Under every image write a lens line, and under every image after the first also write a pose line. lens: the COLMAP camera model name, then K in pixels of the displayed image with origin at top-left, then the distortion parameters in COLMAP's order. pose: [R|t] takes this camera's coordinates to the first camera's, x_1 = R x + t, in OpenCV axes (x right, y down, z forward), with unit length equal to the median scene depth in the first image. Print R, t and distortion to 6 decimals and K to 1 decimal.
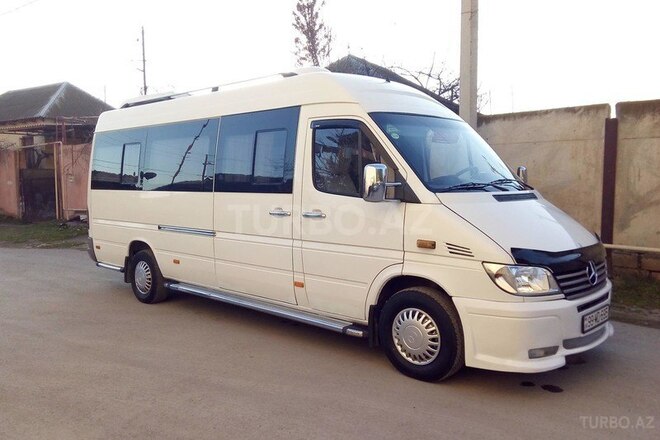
lens RADIAL K [[554.4, 0, 330.0], [0, 554.4, 211.3], [0, 0, 1]] dist [0.057546, -0.003469]
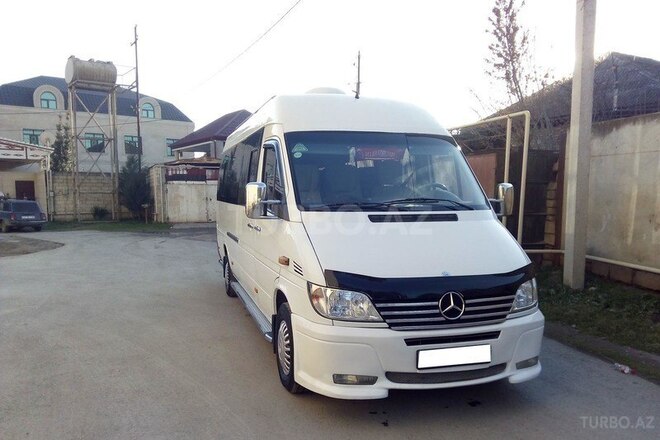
lens RADIAL K [[536.8, 0, 324.2], [0, 536.8, 244.3], [0, 0, 1]] dist [0.058204, -0.064558]
pose [[0.877792, 0.055961, -0.475762, 0.706301], [-0.035760, 0.998037, 0.051414, -0.025380], [0.477705, -0.028118, 0.878070, 0.154790]]
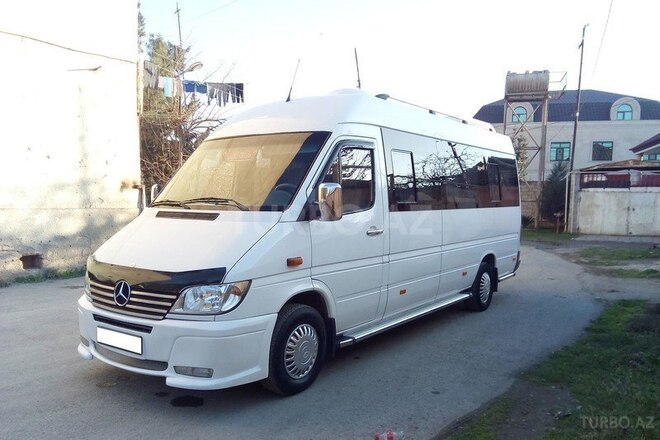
lens RADIAL K [[536.8, 0, 324.2], [0, 536.8, 244.3], [0, 0, 1]] dist [0.058204, -0.064558]
pose [[0.145829, 0.094518, -0.984784, 1.475981], [-0.068678, 0.993991, 0.085231, -0.082206], [0.986923, 0.055204, 0.151444, 1.231528]]
